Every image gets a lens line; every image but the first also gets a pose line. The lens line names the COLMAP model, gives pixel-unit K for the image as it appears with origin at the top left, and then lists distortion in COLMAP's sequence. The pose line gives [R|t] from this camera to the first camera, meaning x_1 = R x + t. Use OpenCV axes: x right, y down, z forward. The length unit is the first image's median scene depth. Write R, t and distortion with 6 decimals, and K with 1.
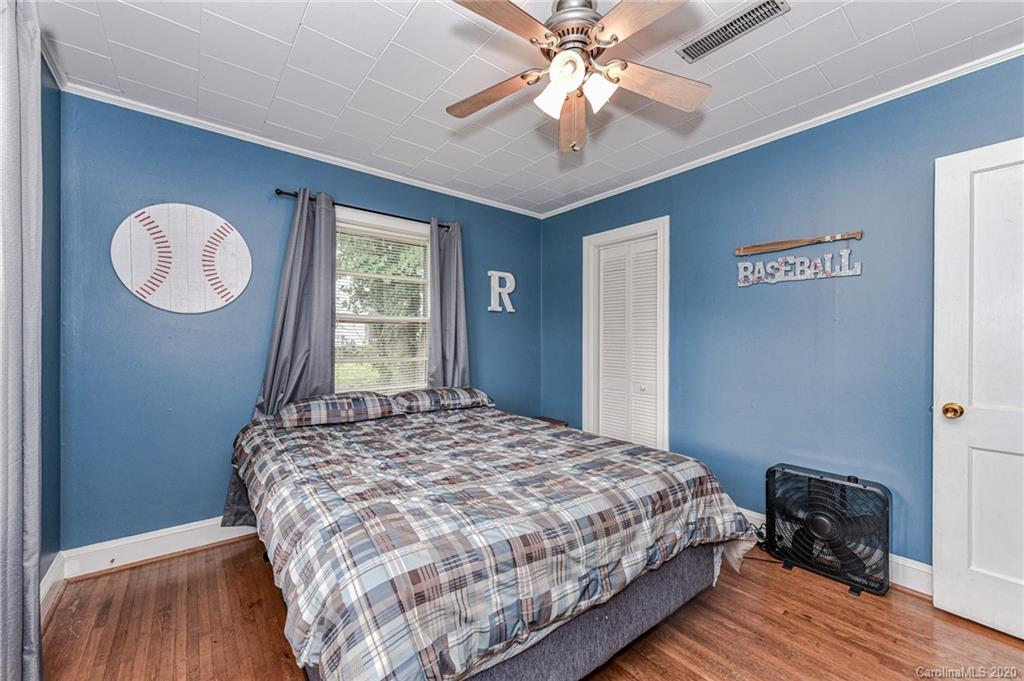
lens RADIAL K [[404.9, 0, 517.4], [0, 404.9, 338.2], [0, 0, 1]] dist [0.003884, -0.001044]
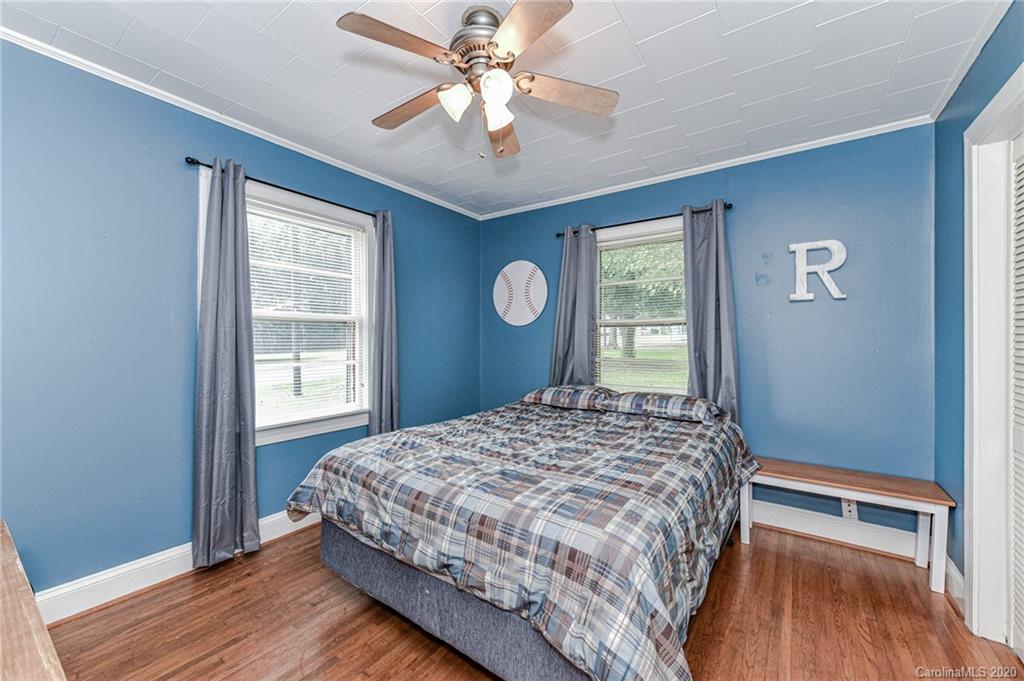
lens RADIAL K [[404.9, 0, 513.1], [0, 404.9, 344.1], [0, 0, 1]] dist [0.003884, -0.001044]
pose [[0.259530, 0.002109, -0.965733, 0.961917], [0.005630, 0.999977, 0.003697, 0.006573], [0.965719, -0.006396, 0.259513, 0.669216]]
